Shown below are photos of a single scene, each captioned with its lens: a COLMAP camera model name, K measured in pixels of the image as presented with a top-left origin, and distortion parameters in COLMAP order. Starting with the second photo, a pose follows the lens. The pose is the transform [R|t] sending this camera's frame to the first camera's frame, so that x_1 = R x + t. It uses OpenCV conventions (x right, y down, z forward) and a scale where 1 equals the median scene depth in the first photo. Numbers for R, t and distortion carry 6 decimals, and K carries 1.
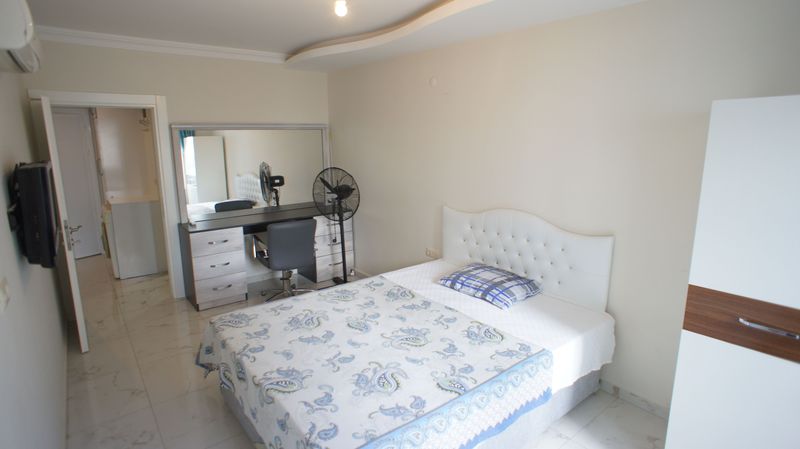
lens RADIAL K [[421.5, 0, 398.0], [0, 421.5, 218.1], [0, 0, 1]] dist [-0.081759, 0.053350]
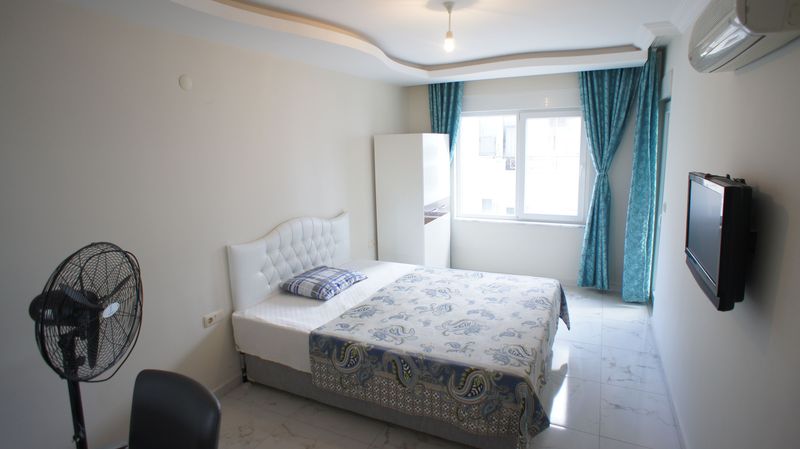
lens RADIAL K [[421.5, 0, 398.0], [0, 421.5, 218.1], [0, 0, 1]] dist [-0.081759, 0.053350]
pose [[-0.433587, -0.143794, 0.889565, -0.910071], [0.201216, 0.946810, 0.251123, -0.267769], [-0.878359, 0.287879, -0.381591, 1.286657]]
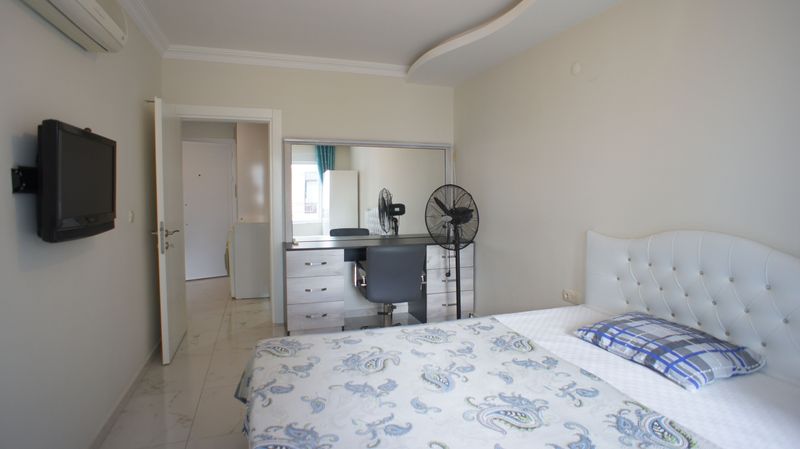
lens RADIAL K [[421.5, 0, 398.0], [0, 421.5, 218.1], [0, 0, 1]] dist [-0.081759, 0.053350]
pose [[0.939309, 0.029398, -0.341809, 0.056445], [-0.072838, 0.990697, -0.114955, 0.071915], [0.335250, 0.132875, 0.932712, 0.281714]]
